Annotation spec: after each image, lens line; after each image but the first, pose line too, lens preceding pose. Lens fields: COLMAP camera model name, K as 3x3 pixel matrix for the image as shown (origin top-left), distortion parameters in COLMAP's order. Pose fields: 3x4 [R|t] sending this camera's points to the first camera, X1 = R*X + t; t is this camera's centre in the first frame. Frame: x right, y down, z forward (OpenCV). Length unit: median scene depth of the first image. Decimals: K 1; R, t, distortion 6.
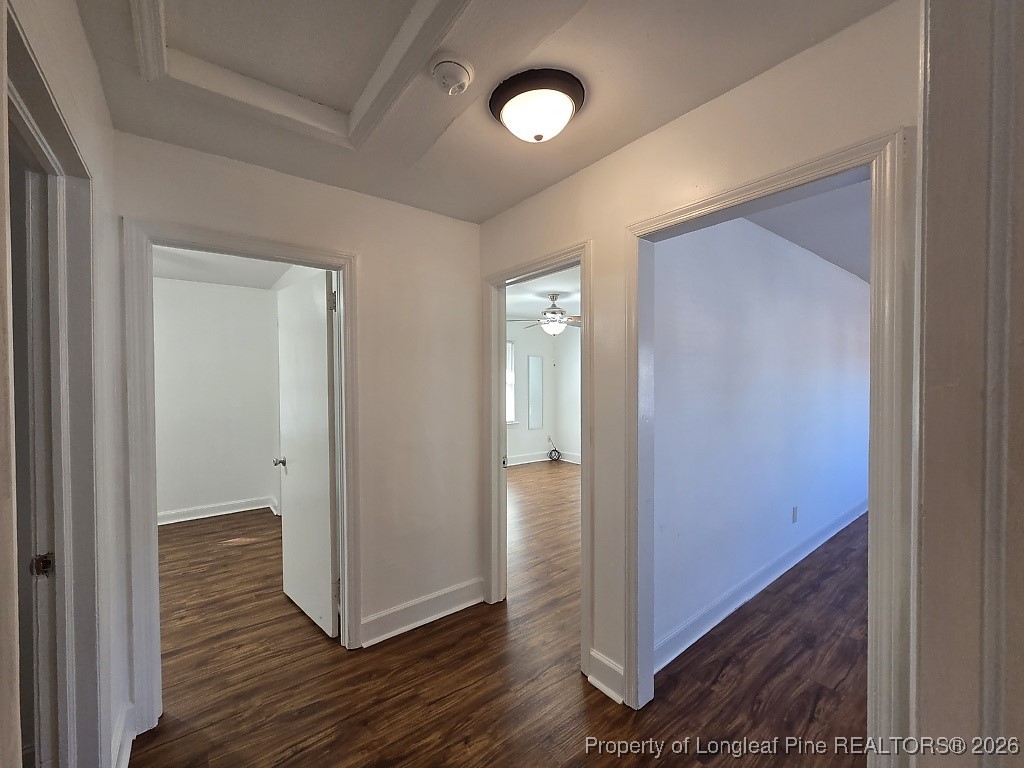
lens RADIAL K [[417.4, 0, 514.8], [0, 417.4, 384.1], [0, 0, 1]] dist [0.000911, 0.000203]
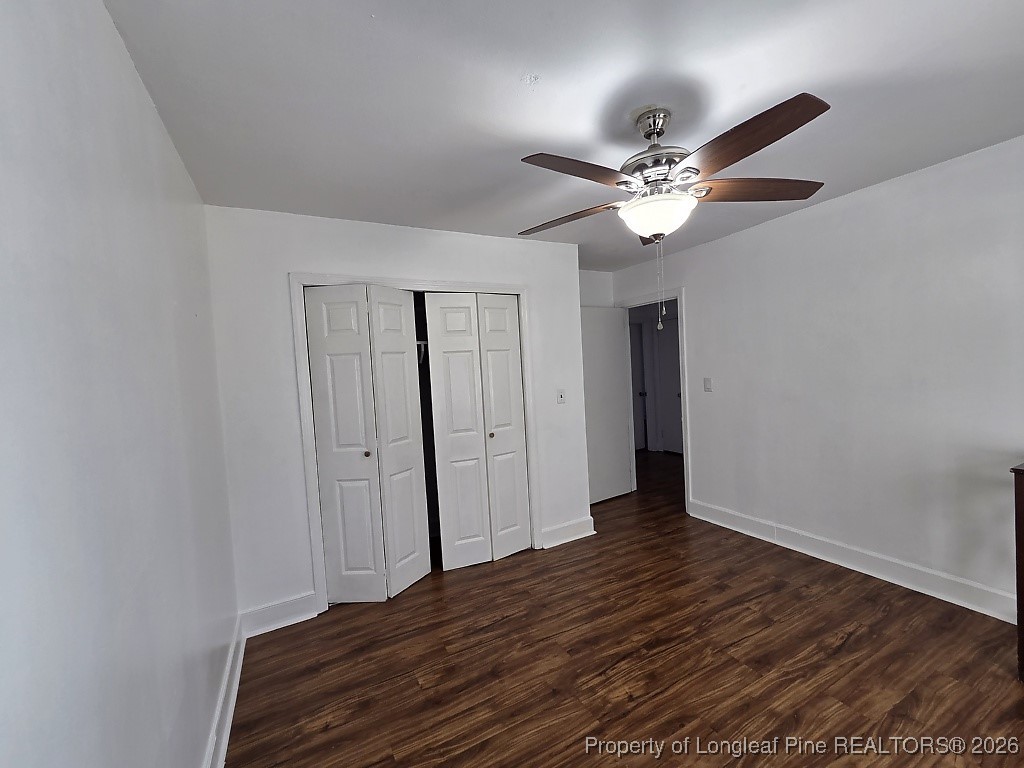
lens RADIAL K [[417.4, 0, 510.0], [0, 417.4, 384.3], [0, 0, 1]] dist [0.000911, 0.000203]
pose [[-0.980411, 0.056006, 0.188833, 0.140416], [0.066546, 0.996533, 0.049943, -0.020320], [-0.185381, 0.061531, -0.980738, 1.256647]]
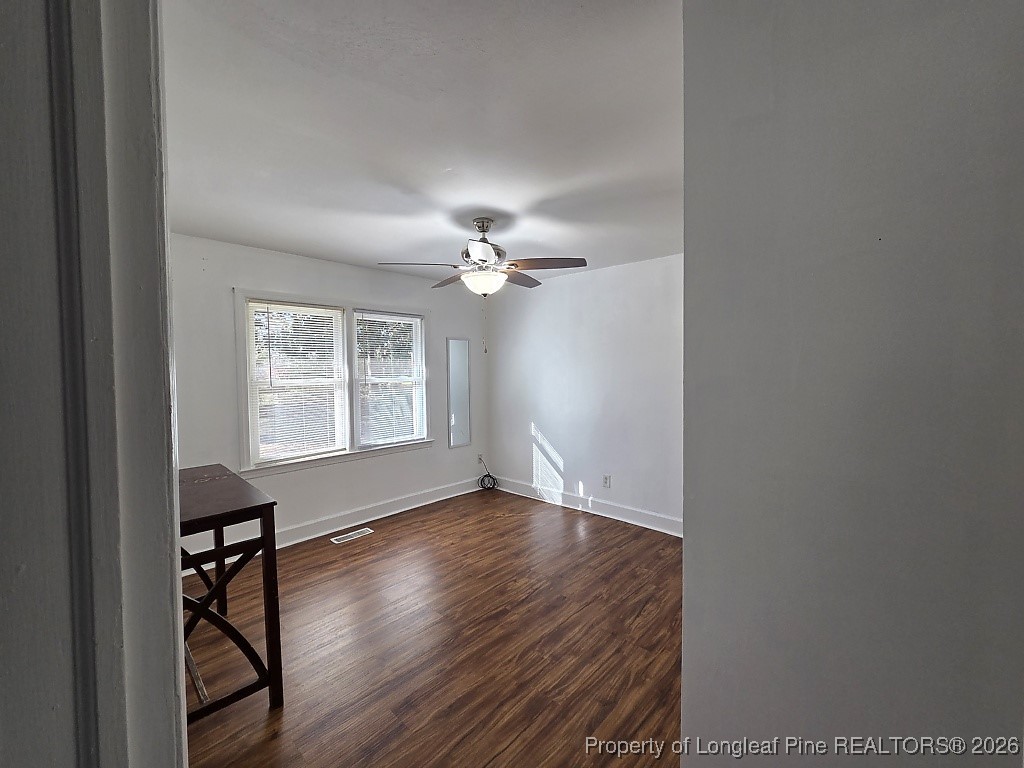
lens RADIAL K [[417.4, 0, 511.1], [0, 417.4, 383.7], [0, 0, 1]] dist [0.000911, 0.000203]
pose [[0.988510, -0.010222, 0.150813, 0.041077], [0.006942, 0.999728, 0.022259, -0.012934], [-0.150999, -0.020956, 0.988312, 0.417463]]
